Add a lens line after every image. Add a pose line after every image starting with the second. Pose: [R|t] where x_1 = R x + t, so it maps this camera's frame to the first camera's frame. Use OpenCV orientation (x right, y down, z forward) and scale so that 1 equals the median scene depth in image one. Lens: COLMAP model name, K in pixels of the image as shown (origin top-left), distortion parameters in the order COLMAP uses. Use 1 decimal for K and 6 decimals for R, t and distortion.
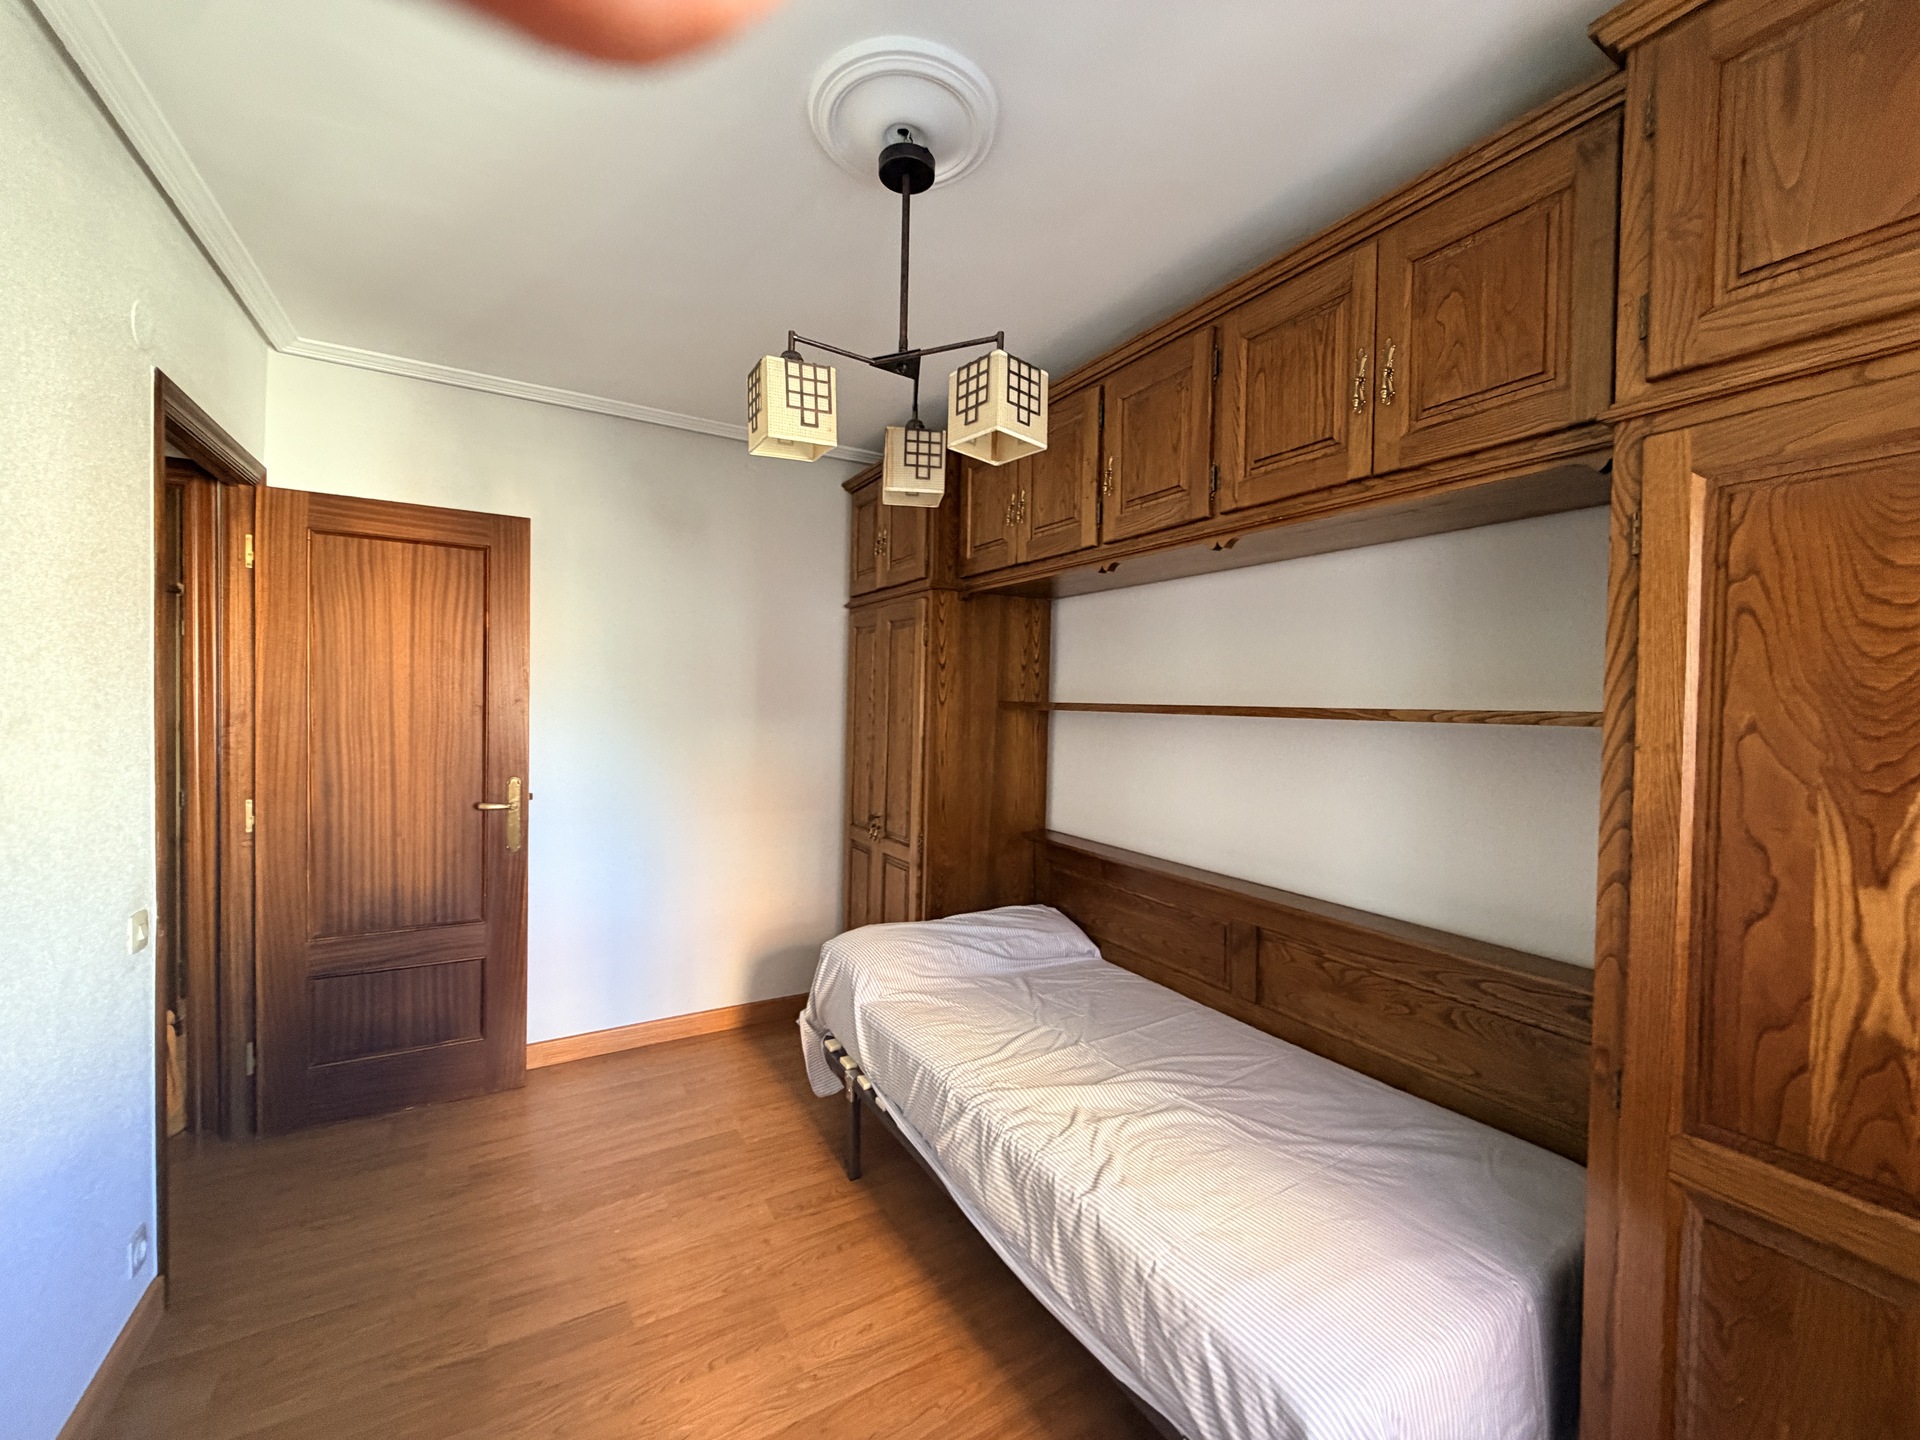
lens RADIAL K [[765.8, 0, 948.9], [0, 765.8, 725.1], [0, 0, 1]] dist [-0.009178, 0.002300]
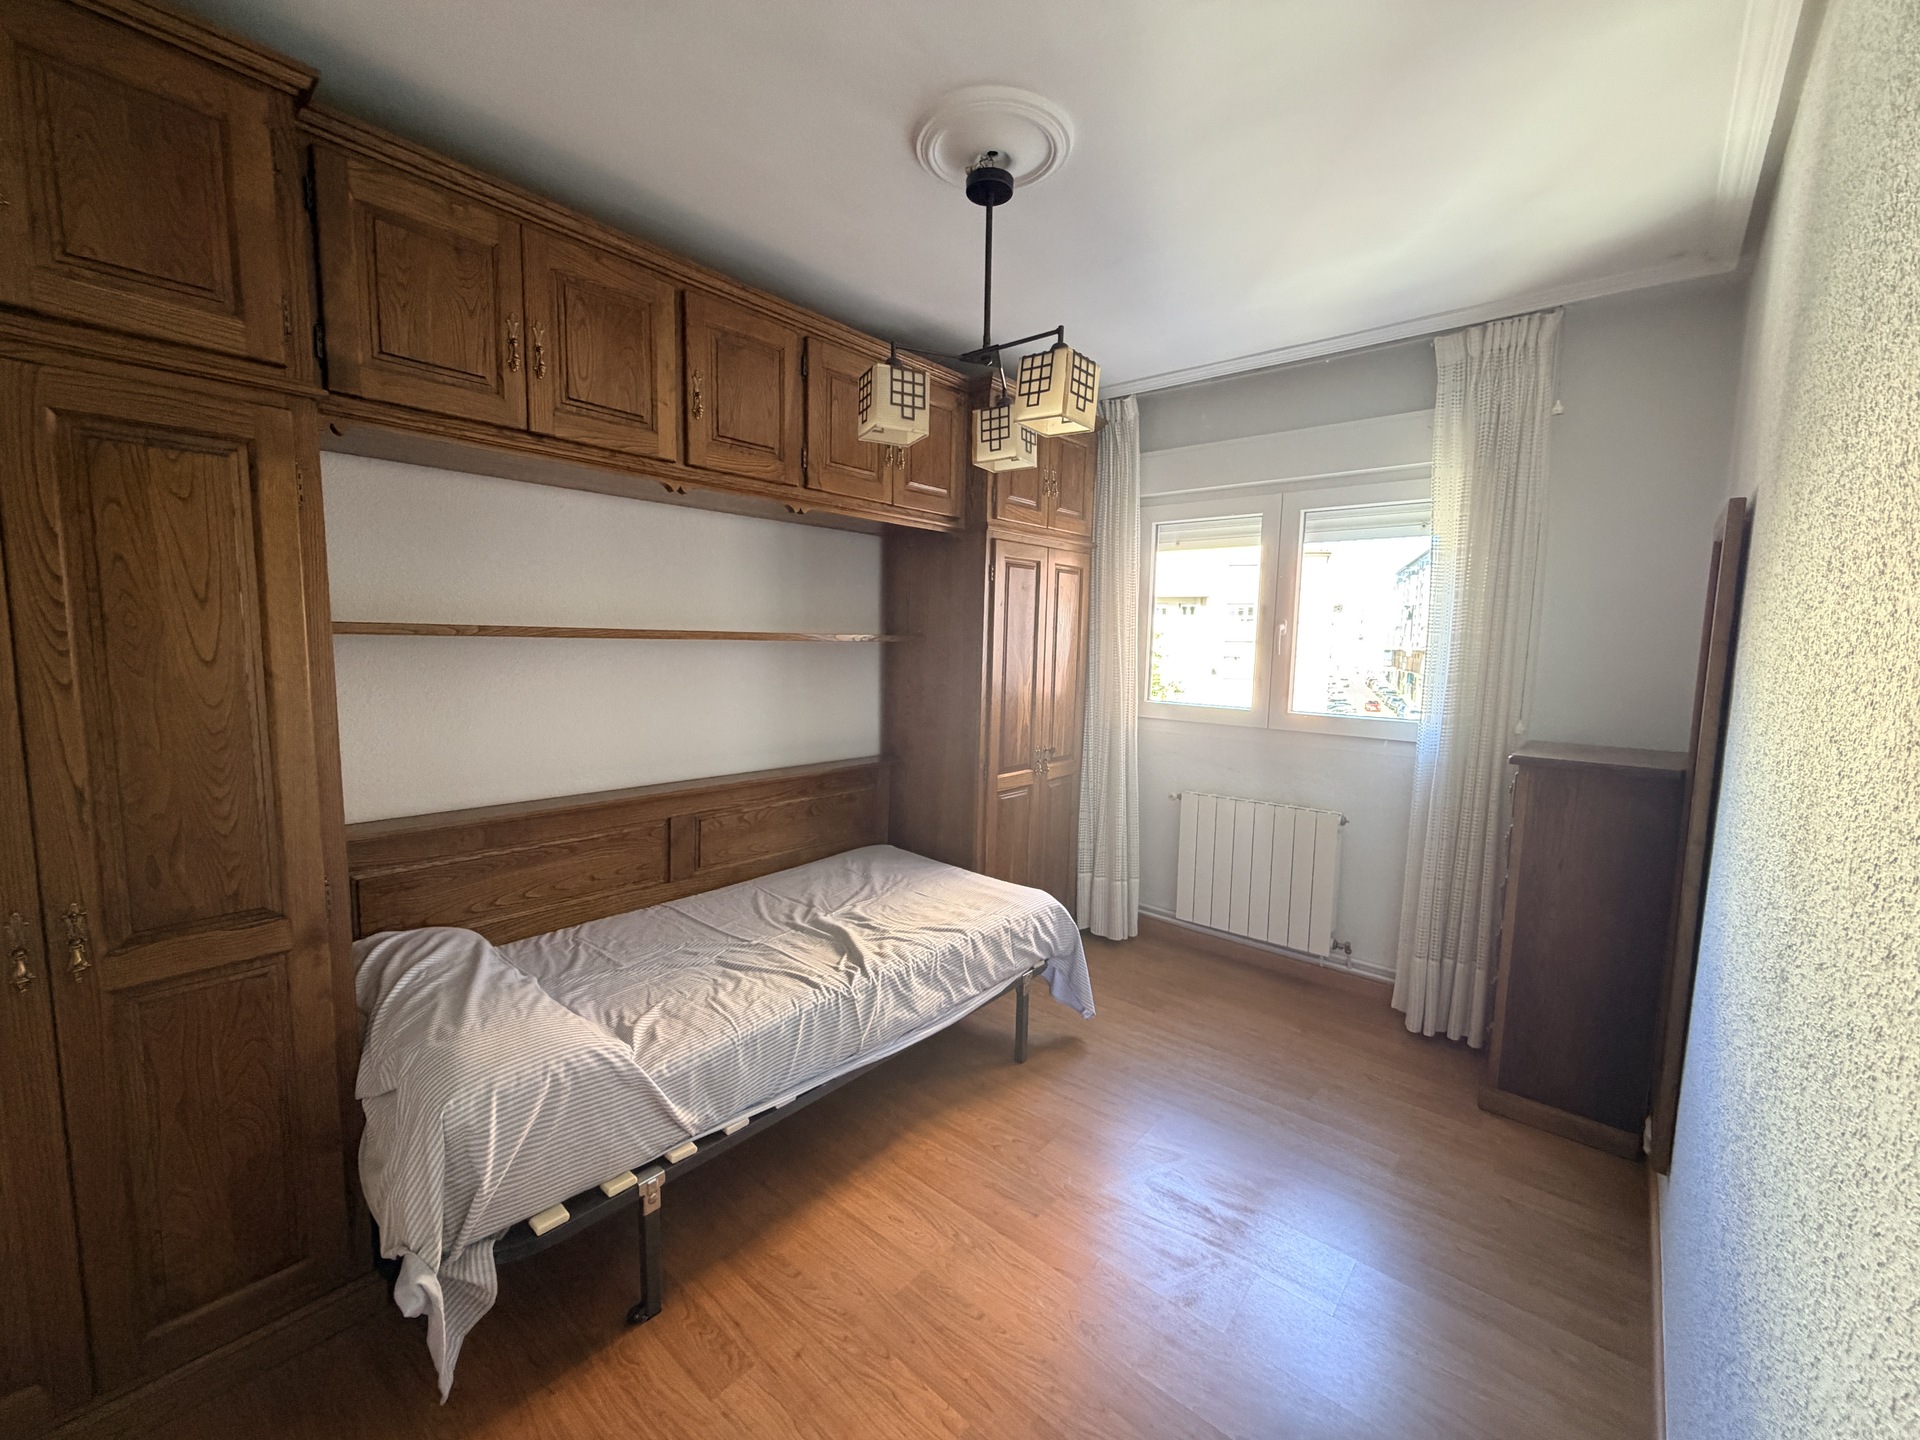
lens RADIAL K [[765.8, 0, 951.6], [0, 765.8, 712.5], [0, 0, 1]] dist [-0.009178, 0.002300]
pose [[-0.324761, -0.116397, 0.938606, -0.966301], [0.000919, 0.992359, 0.123381, -0.055246], [-0.945796, 0.040931, -0.322173, 1.117777]]
